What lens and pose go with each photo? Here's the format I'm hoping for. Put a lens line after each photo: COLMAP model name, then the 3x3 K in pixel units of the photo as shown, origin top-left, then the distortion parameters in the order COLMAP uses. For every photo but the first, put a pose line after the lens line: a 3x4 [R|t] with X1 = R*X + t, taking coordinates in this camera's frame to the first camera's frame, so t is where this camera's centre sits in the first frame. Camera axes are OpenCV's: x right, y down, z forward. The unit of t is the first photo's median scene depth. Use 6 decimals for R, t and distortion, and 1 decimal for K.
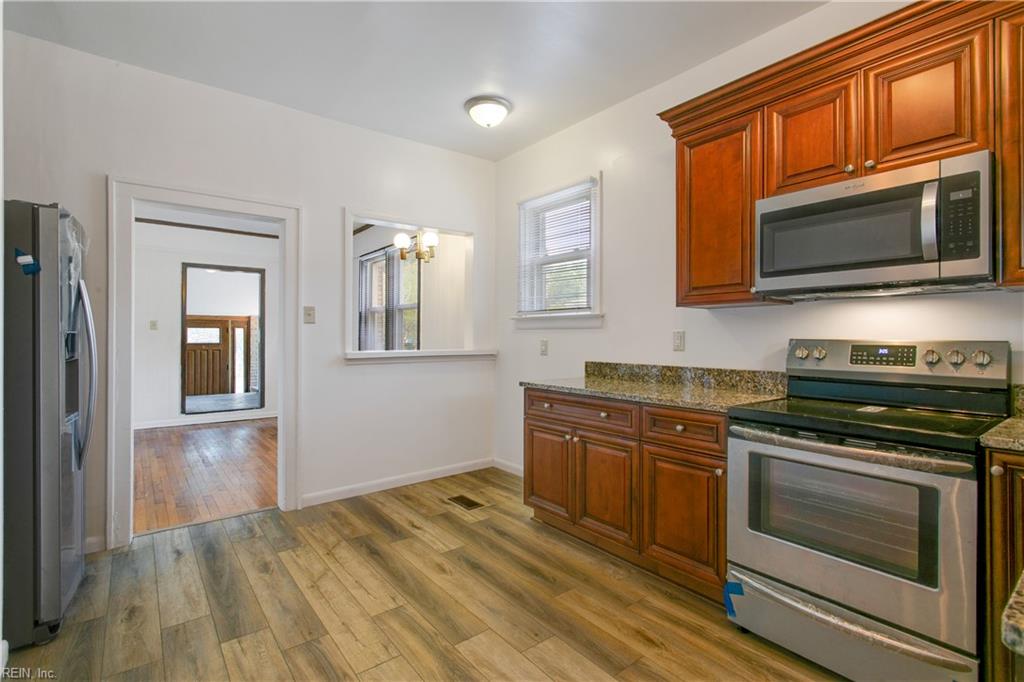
lens RADIAL K [[481.8, 0, 516.6], [0, 481.8, 335.0], [0, 0, 1]] dist [0.002707, 0.002501]
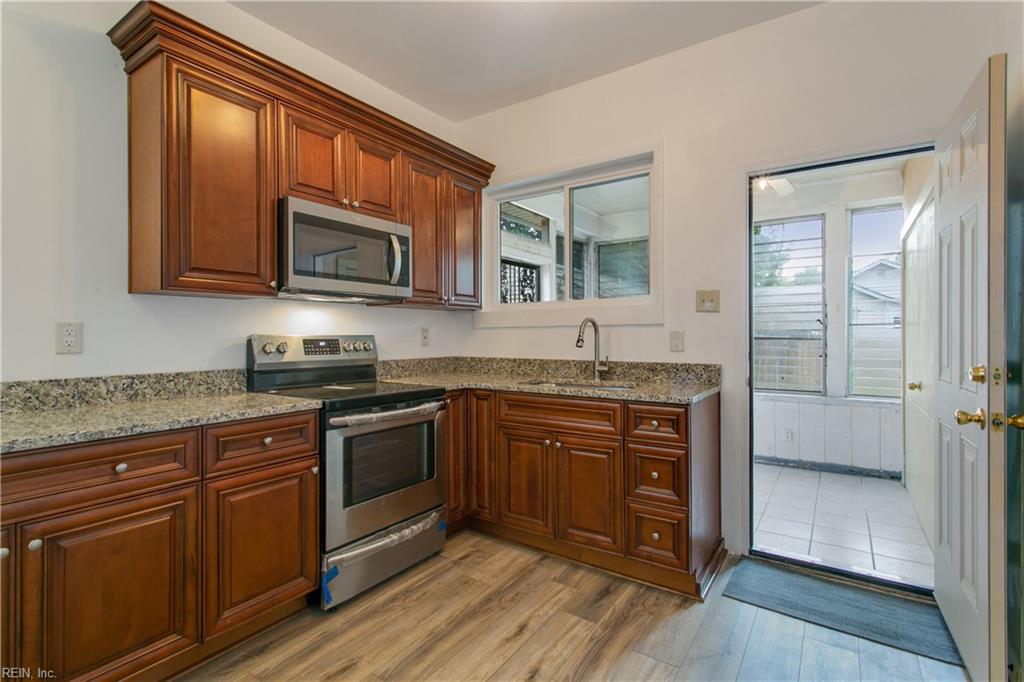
lens RADIAL K [[481.8, 0, 509.4], [0, 481.8, 334.8], [0, 0, 1]] dist [0.002707, 0.002501]
pose [[-0.297914, -0.001085, 0.954592, -0.557608], [-0.005328, 0.999986, -0.000526, 0.006649], [-0.954578, -0.005242, -0.297915, 0.808951]]
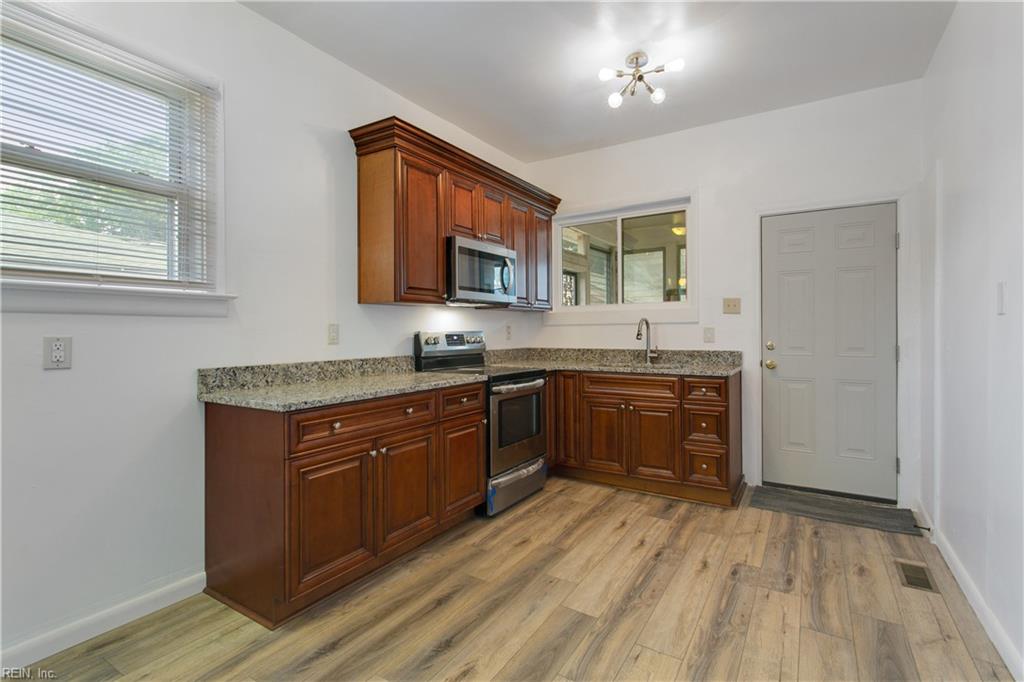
lens RADIAL K [[481.8, 0, 509.3], [0, 481.8, 332.1], [0, 0, 1]] dist [0.002707, 0.002501]
pose [[-0.333221, -0.002673, 0.942845, -0.869101], [-0.001216, 0.999996, 0.002405, 0.007728], [-0.942848, -0.000345, -0.333223, 1.252365]]
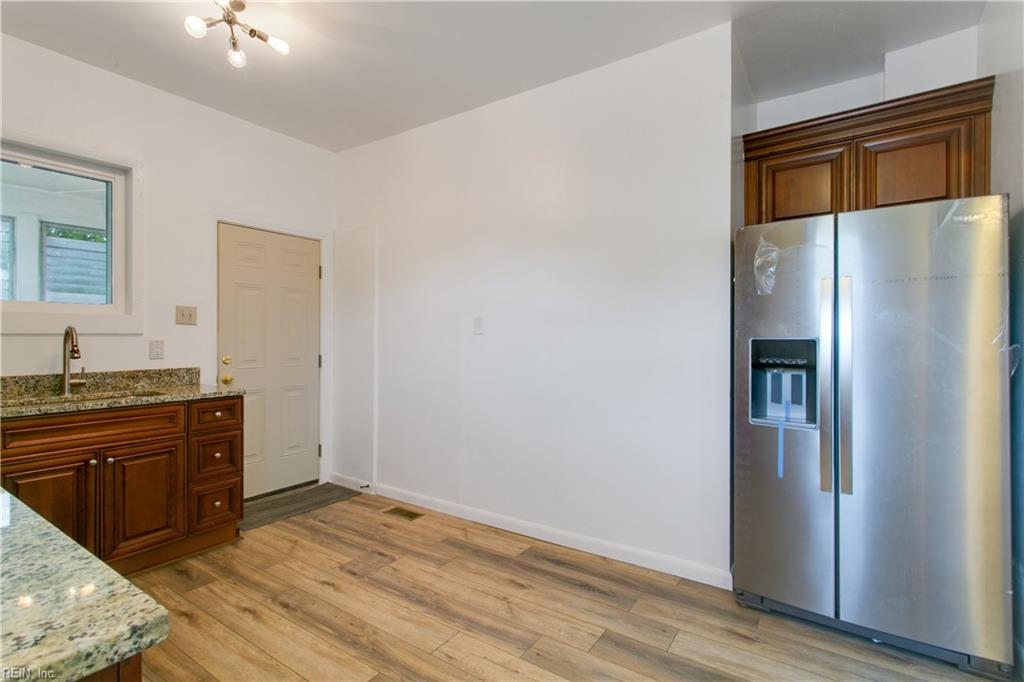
lens RADIAL K [[481.8, 0, 508.7], [0, 481.8, 338.9], [0, 0, 1]] dist [0.002707, 0.002501]
pose [[-0.958023, 0.000728, -0.286690, -0.083077], [0.002497, 0.999980, -0.005806, 0.000729], [0.286680, -0.006278, -0.958006, 1.606798]]
